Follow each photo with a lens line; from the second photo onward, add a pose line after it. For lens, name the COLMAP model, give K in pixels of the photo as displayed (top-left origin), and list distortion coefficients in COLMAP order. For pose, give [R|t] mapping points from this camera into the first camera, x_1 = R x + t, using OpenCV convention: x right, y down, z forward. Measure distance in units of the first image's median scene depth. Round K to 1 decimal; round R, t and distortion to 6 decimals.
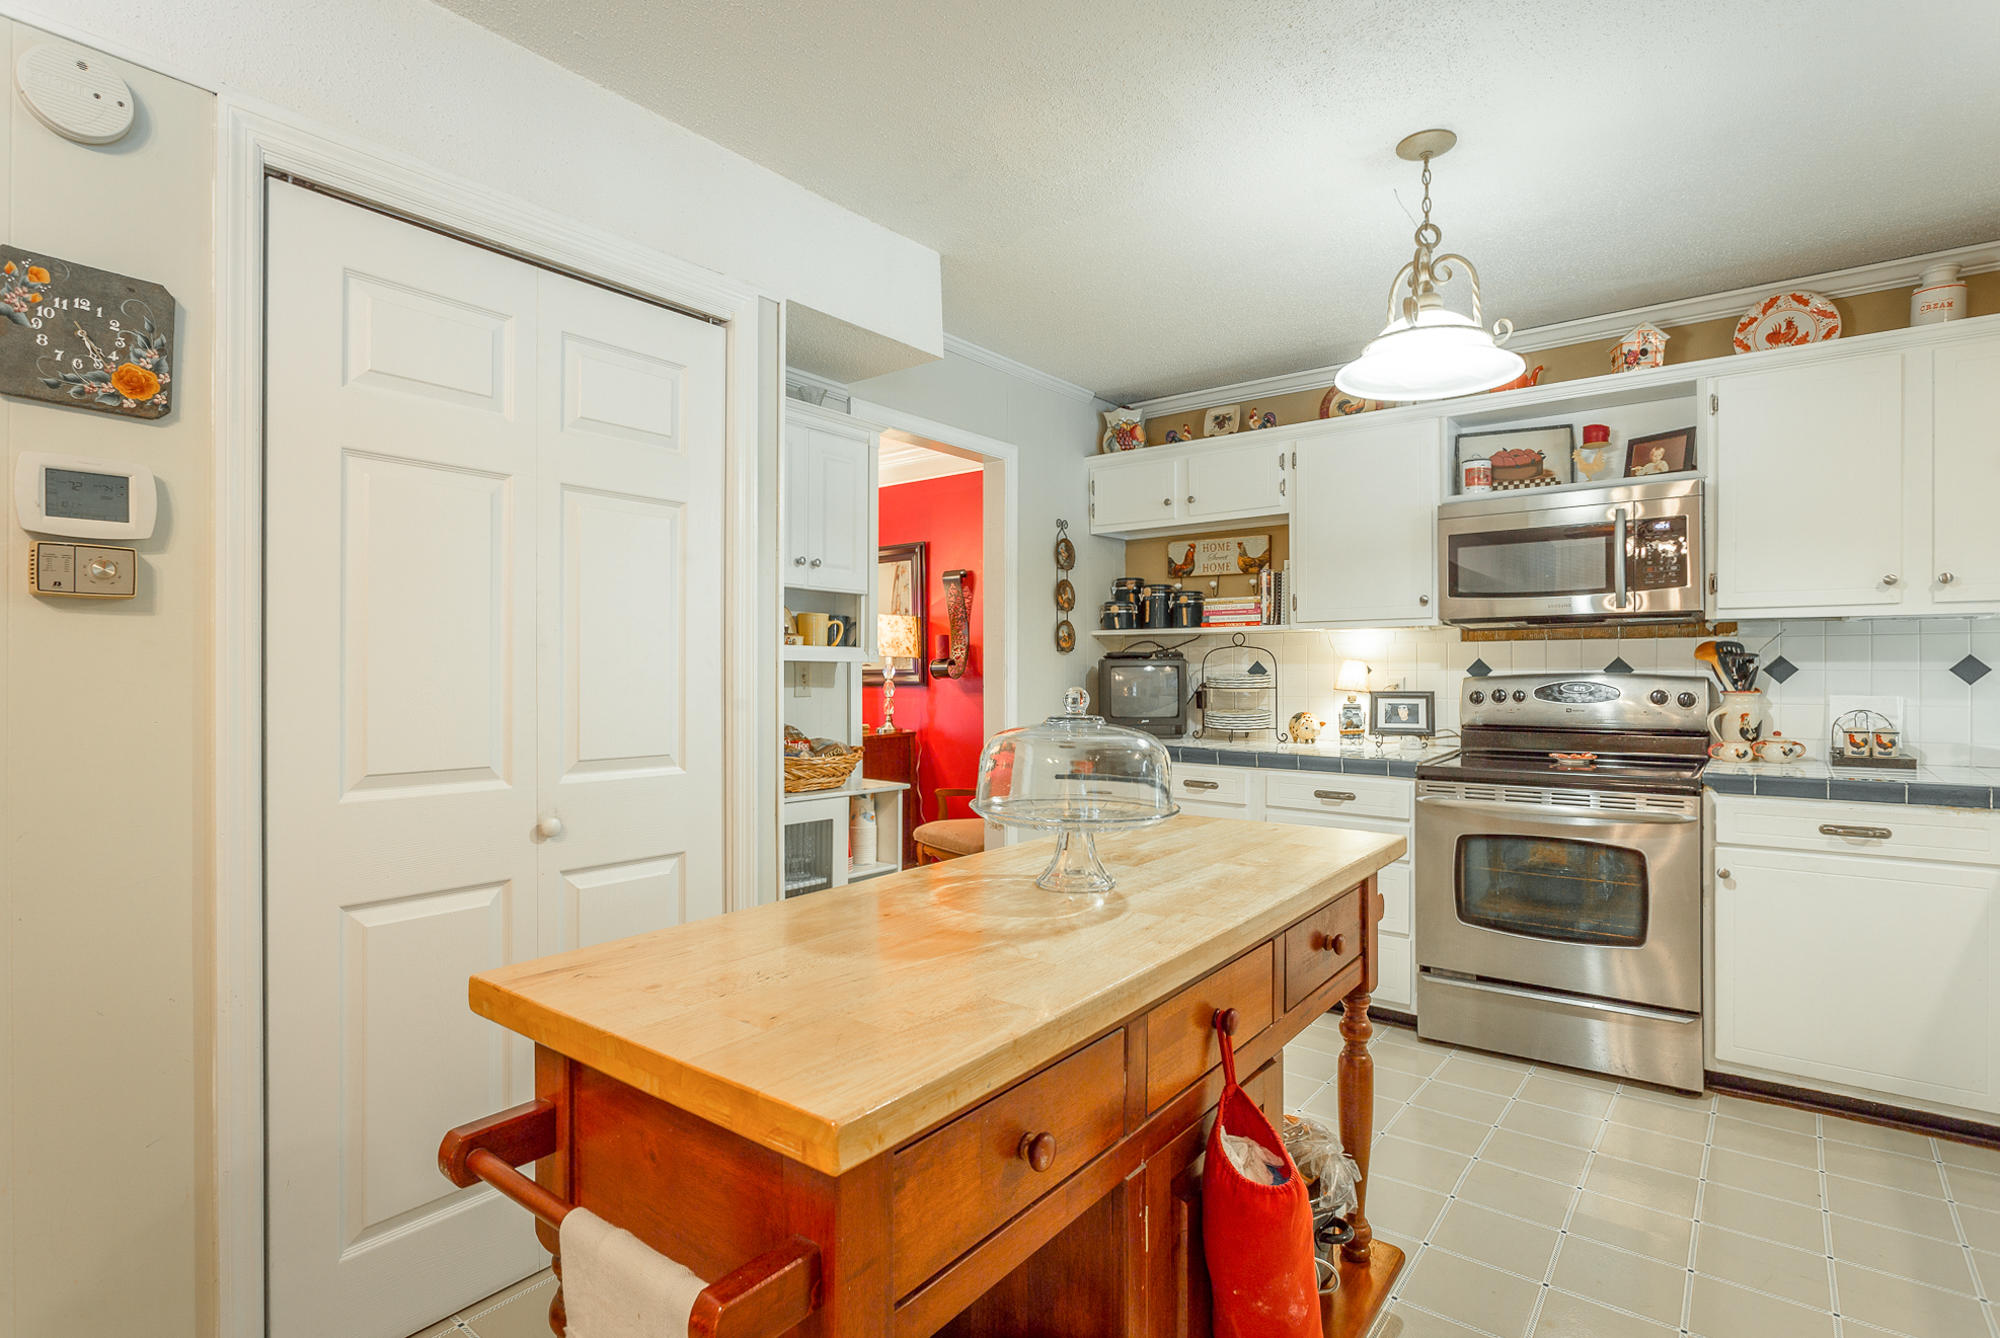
lens RADIAL K [[981.6, 0, 1002.2], [0, 981.6, 672.8], [0, 0, 1]] dist [-0.017168, 0.008280]
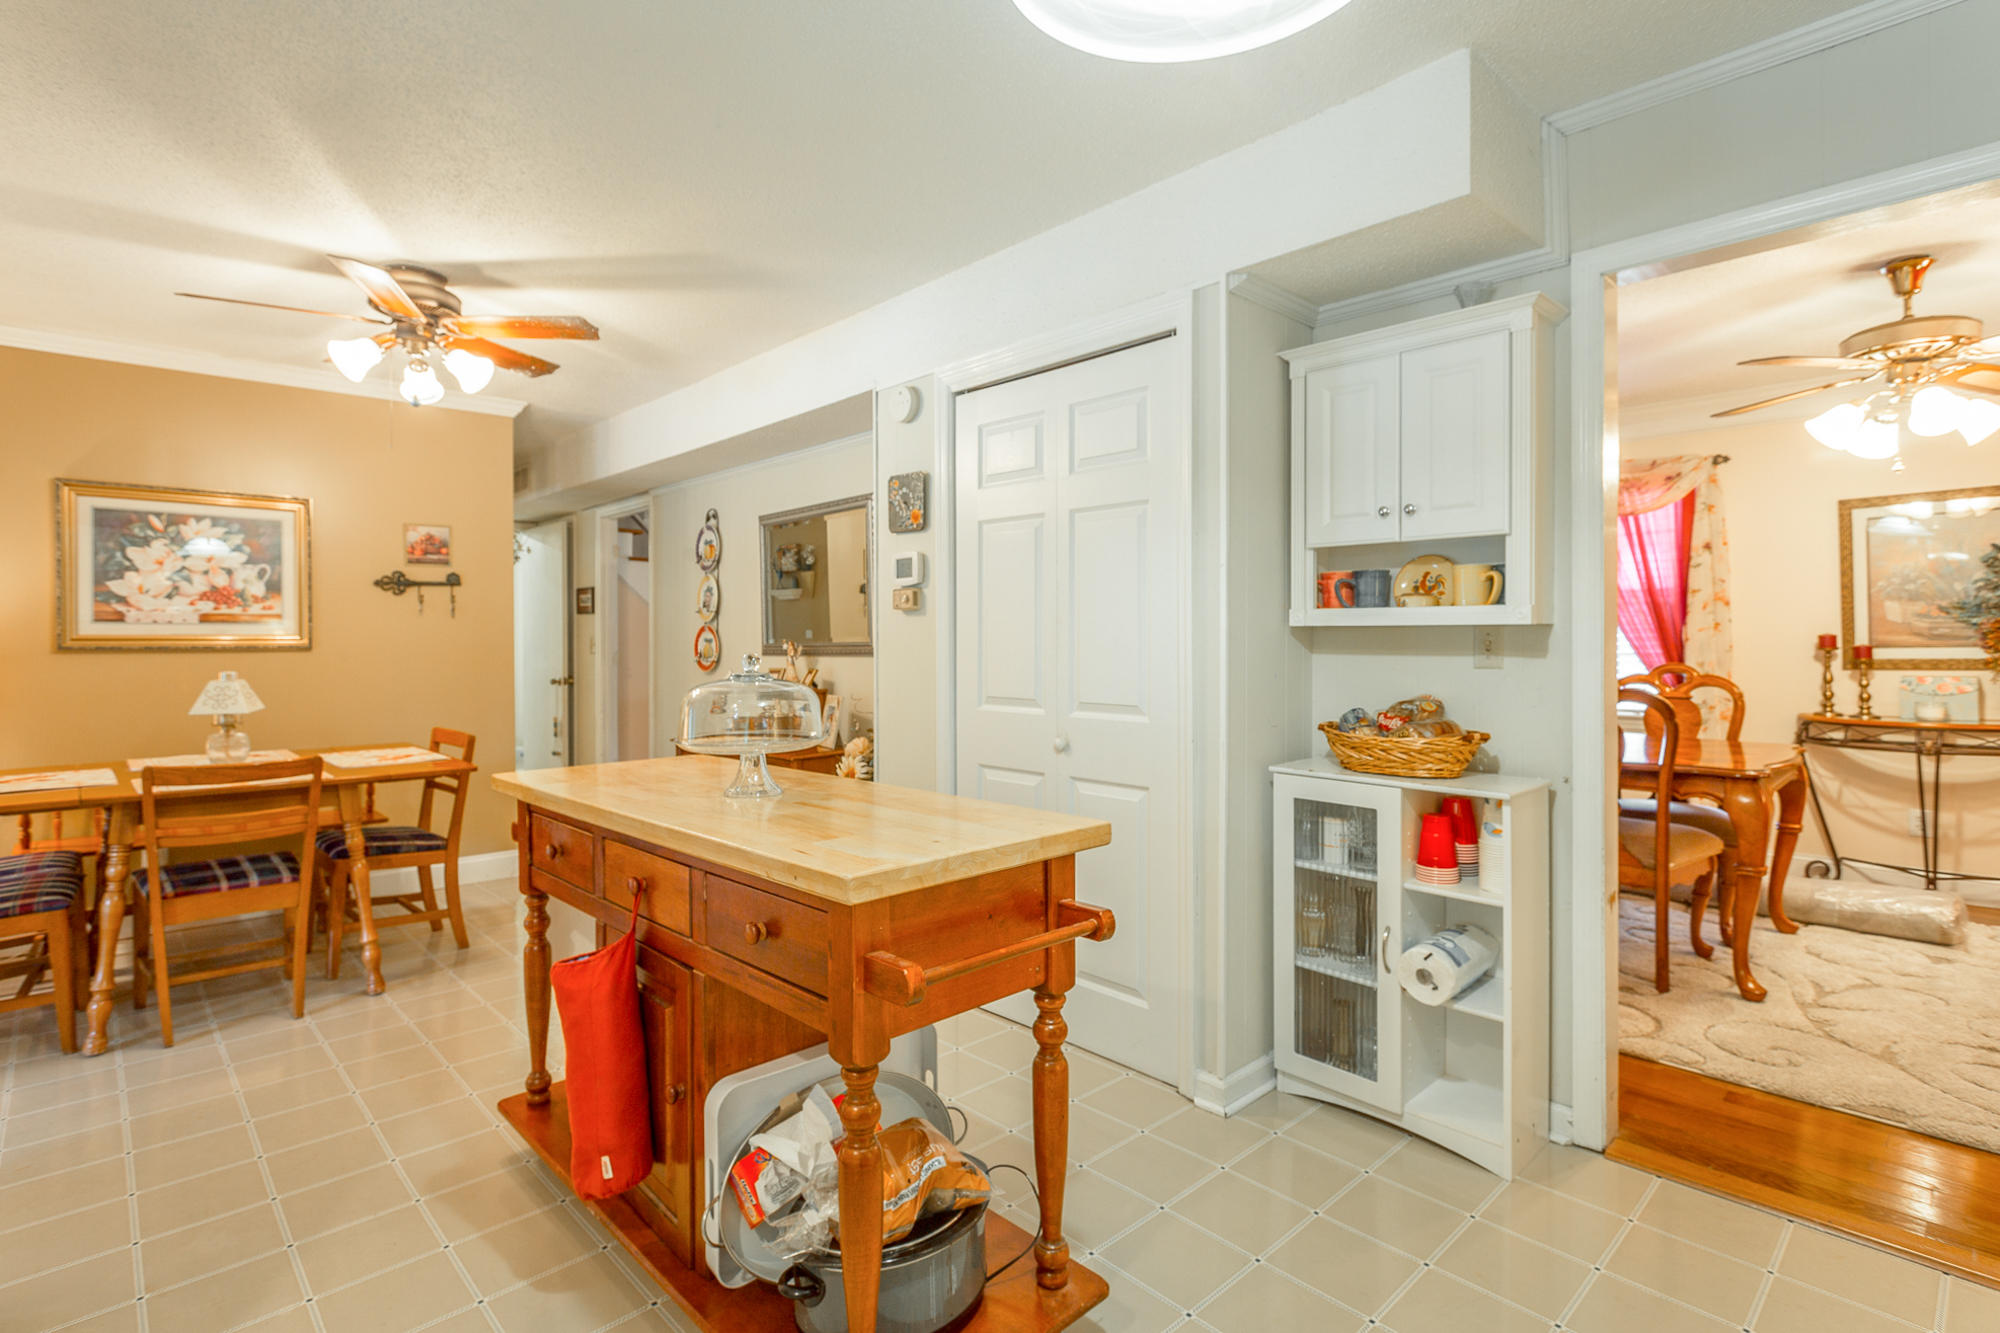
lens RADIAL K [[981.6, 0, 1001.7], [0, 981.6, 652.5], [0, 0, 1]] dist [-0.017168, 0.008280]
pose [[-0.157946, 0.014604, -0.987340, 0.614490], [0.005490, 0.999888, 0.013911, -0.001899], [0.987432, -0.003223, -0.158009, 0.689134]]
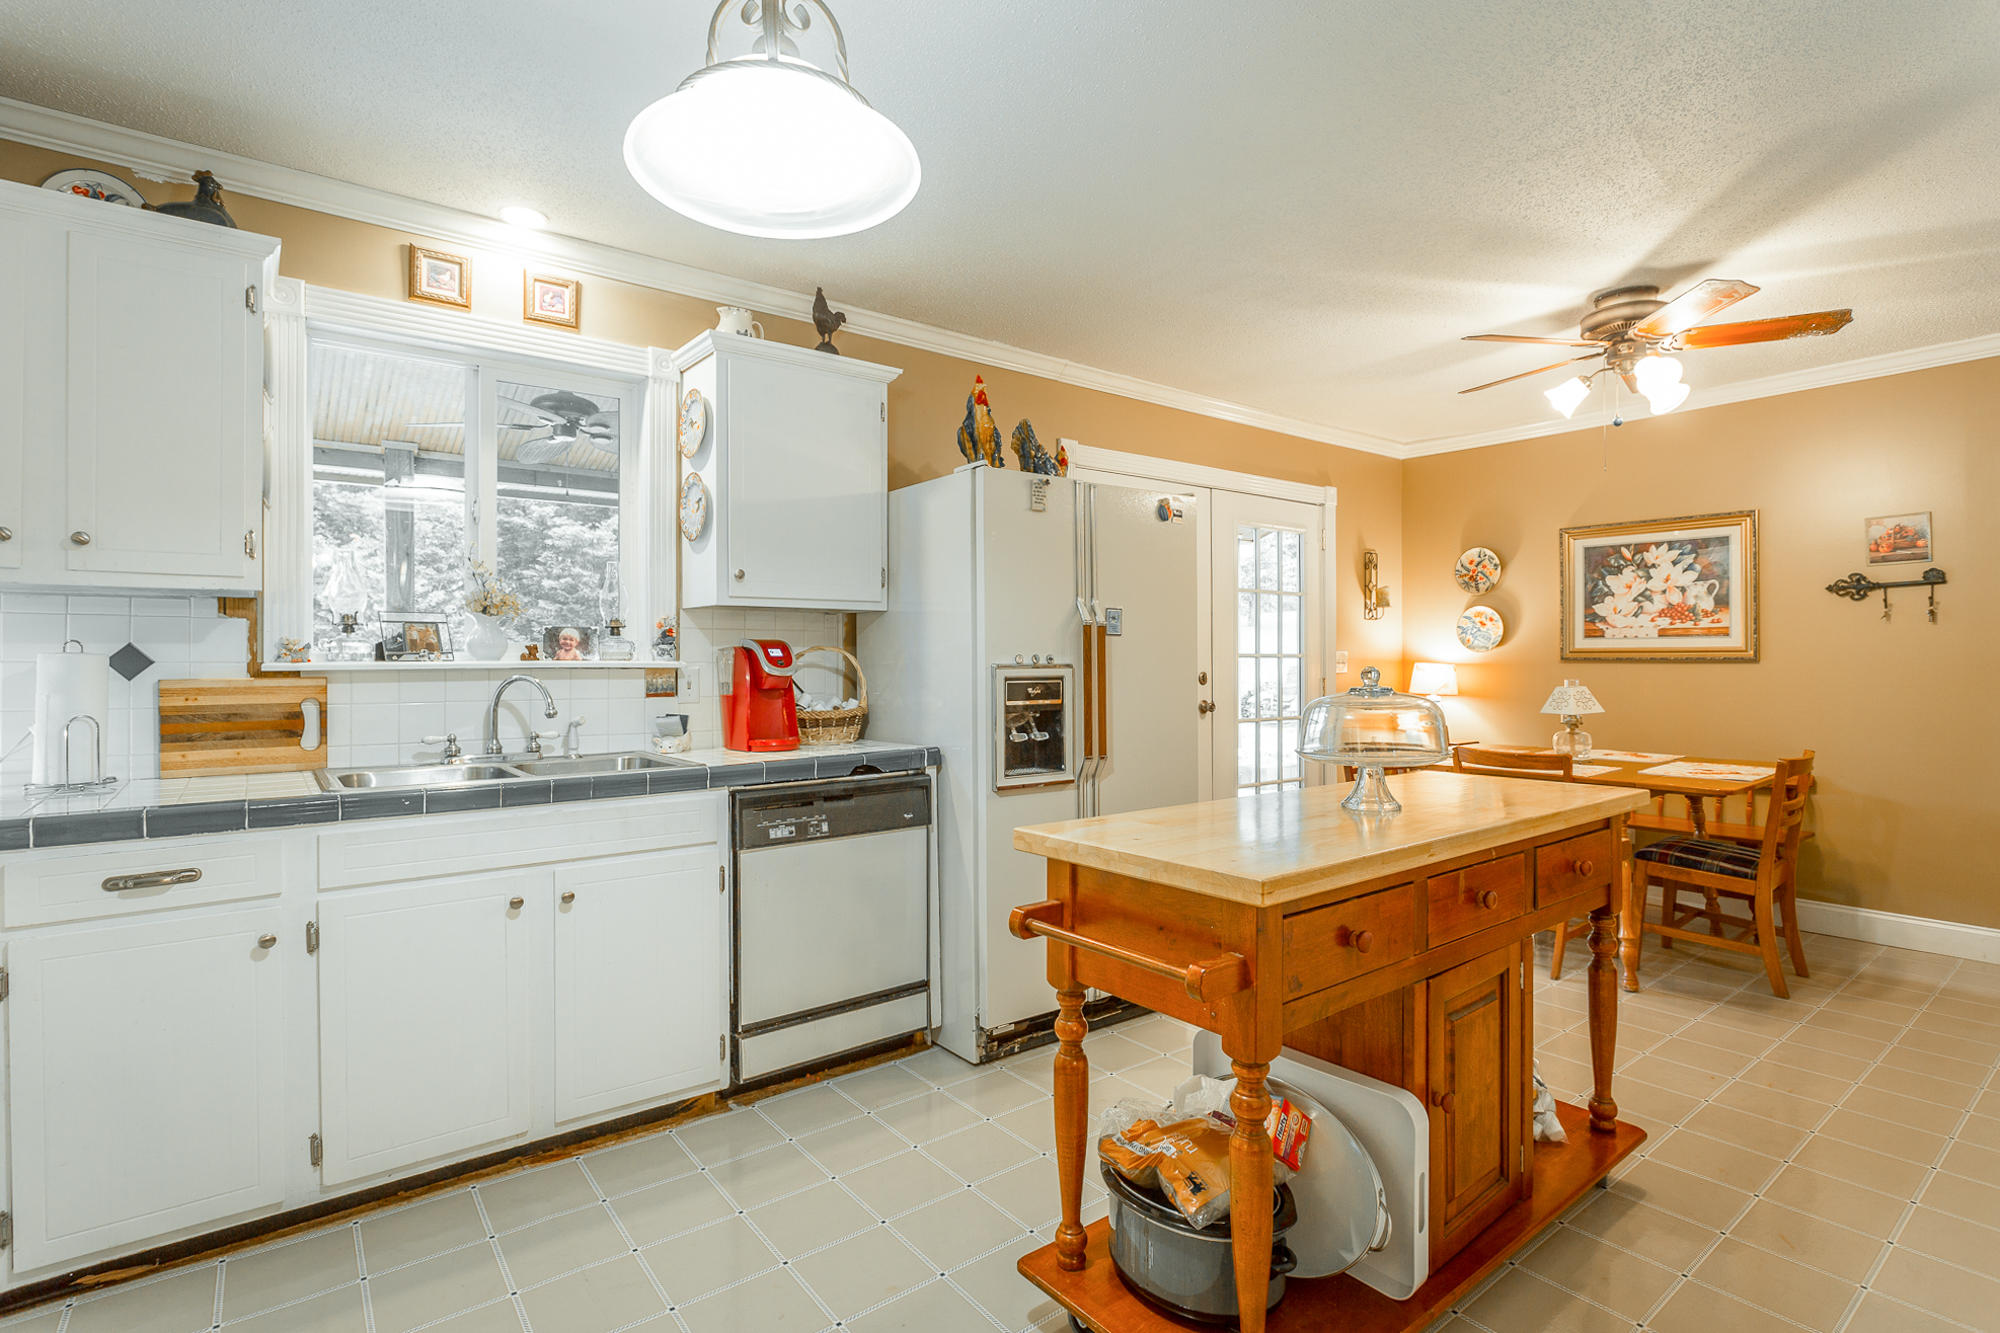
lens RADIAL K [[981.6, 0, 995.6], [0, 981.6, 662.5], [0, 0, 1]] dist [-0.017168, 0.008280]
pose [[-0.966594, 0.004247, 0.256277, 0.104631], [0.004598, 0.999989, 0.000773, 0.003370], [-0.256270, 0.001926, -0.966603, 1.090289]]
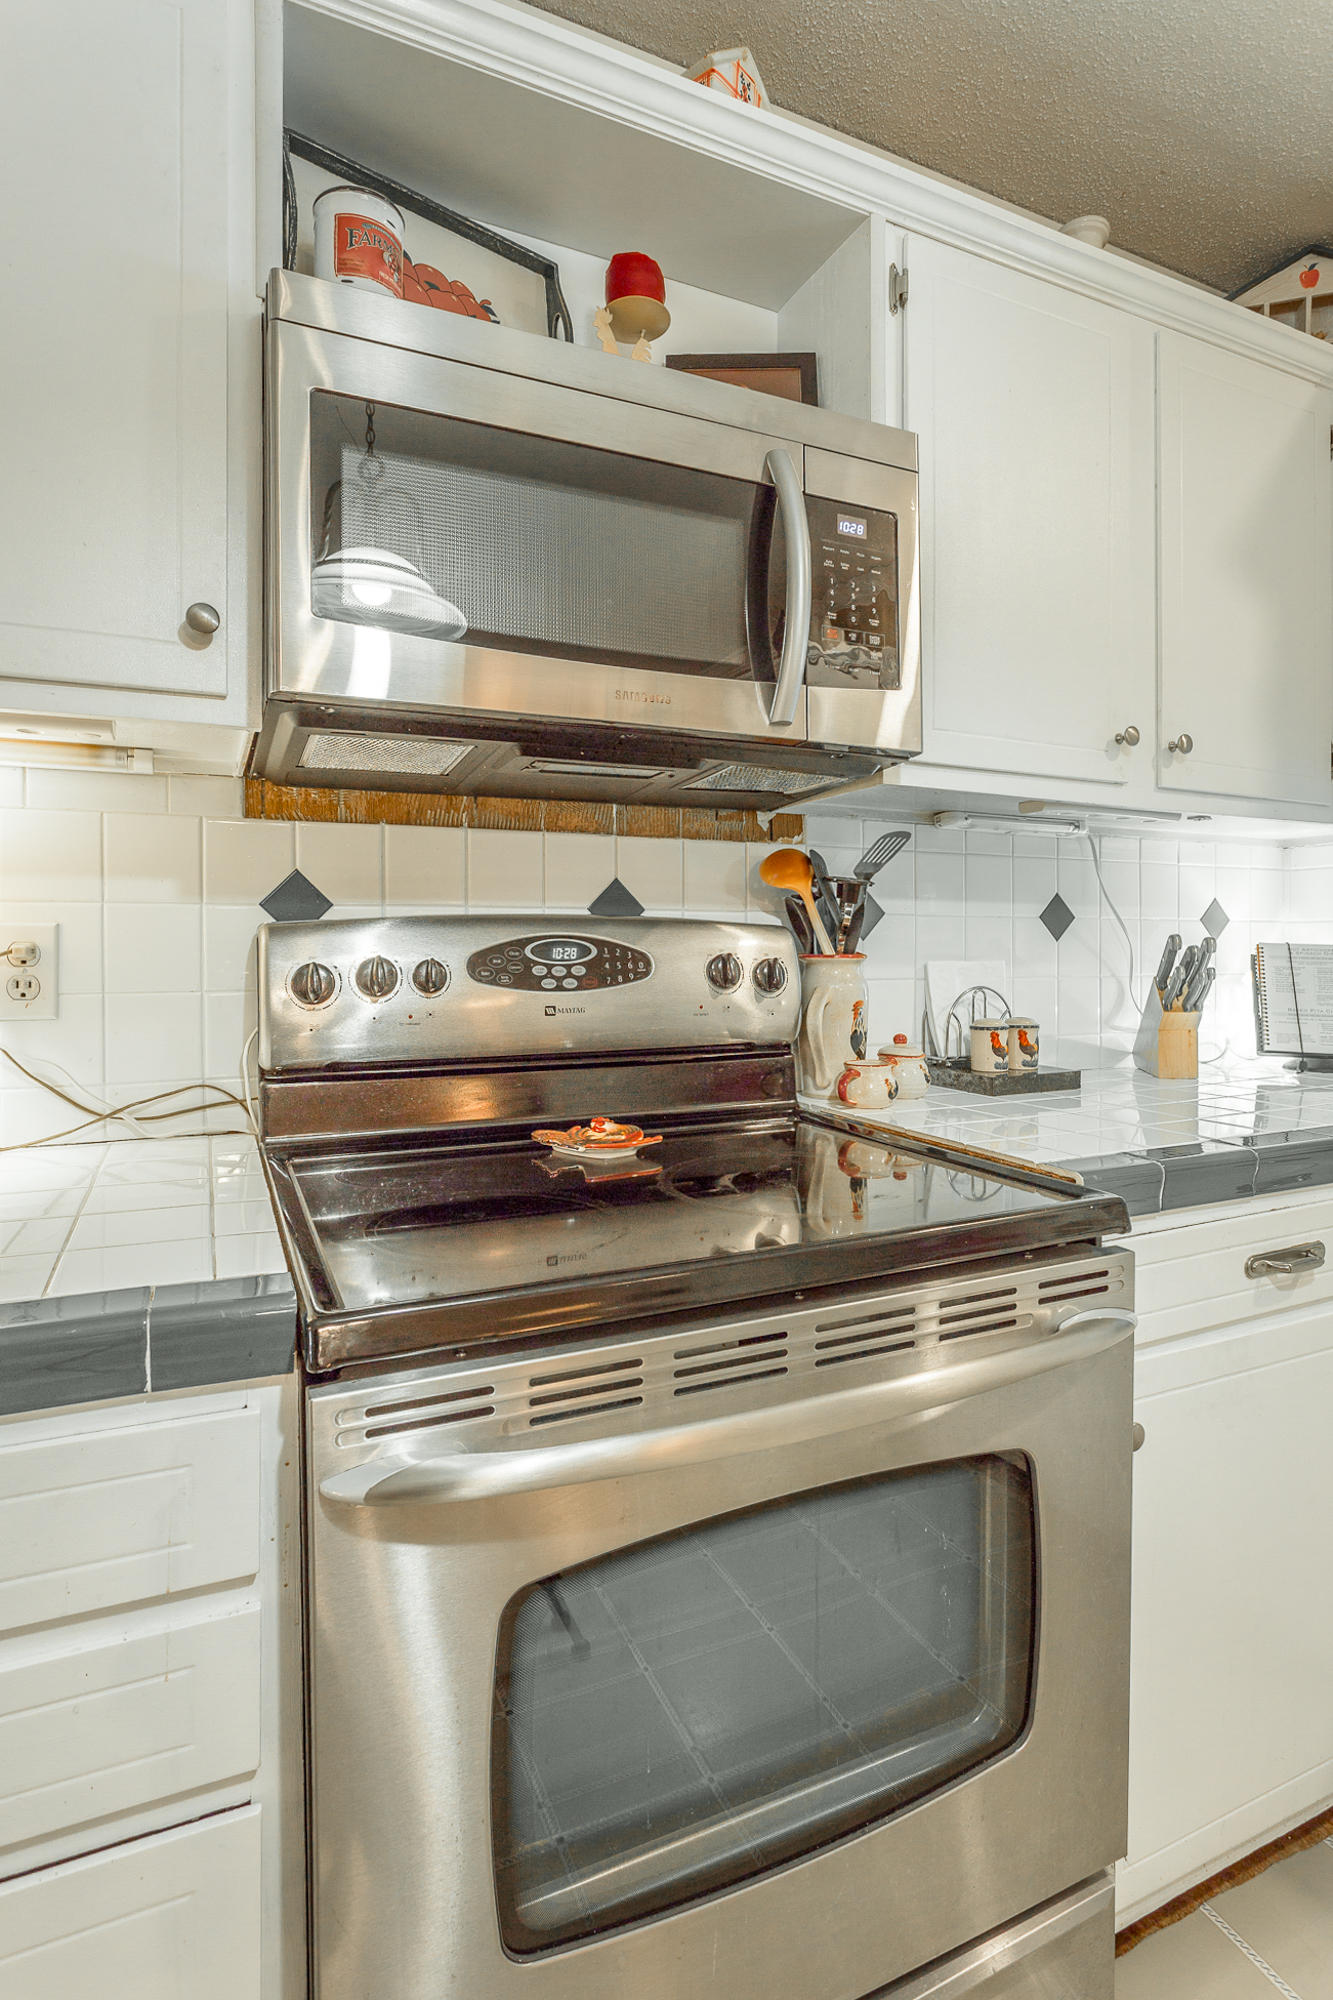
lens RADIAL K [[981.6, 0, 635.2], [0, 981.6, 942.9], [0, 0, 1]] dist [-0.017168, 0.008280]
pose [[0.472734, 0.009041, 0.881159, 0.272817], [0.005476, 0.999898, -0.013197, 0.018230], [-0.881188, 0.011064, 0.472636, 0.829444]]
